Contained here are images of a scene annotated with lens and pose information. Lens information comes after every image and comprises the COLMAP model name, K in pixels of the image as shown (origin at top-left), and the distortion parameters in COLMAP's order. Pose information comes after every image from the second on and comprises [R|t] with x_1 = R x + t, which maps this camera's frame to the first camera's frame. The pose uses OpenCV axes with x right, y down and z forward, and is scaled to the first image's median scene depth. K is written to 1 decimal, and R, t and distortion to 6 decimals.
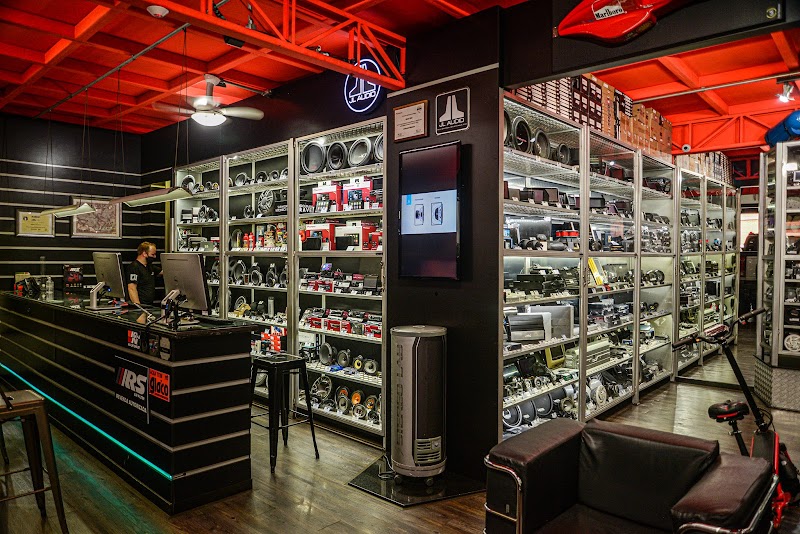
lens RADIAL K [[544.3, 0, 400.7], [0, 544.3, 265.1], [0, 0, 1]] dist [-0.011255, -0.000061]
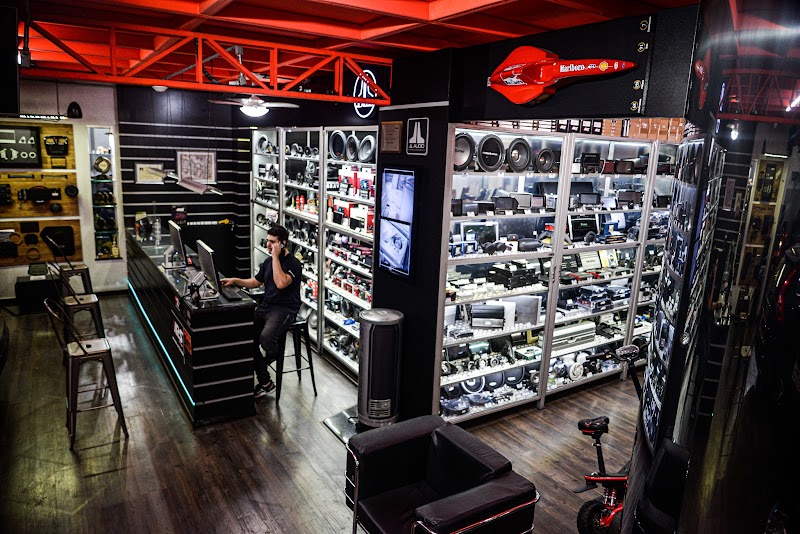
lens RADIAL K [[544.3, 0, 397.5], [0, 544.3, 267.0], [0, 0, 1]] dist [-0.011255, -0.000061]
pose [[0.967917, 0.088247, -0.235264, 0.284338], [-0.043436, 0.980967, 0.189255, -0.183709], [0.247488, -0.172964, 0.953327, -0.131451]]
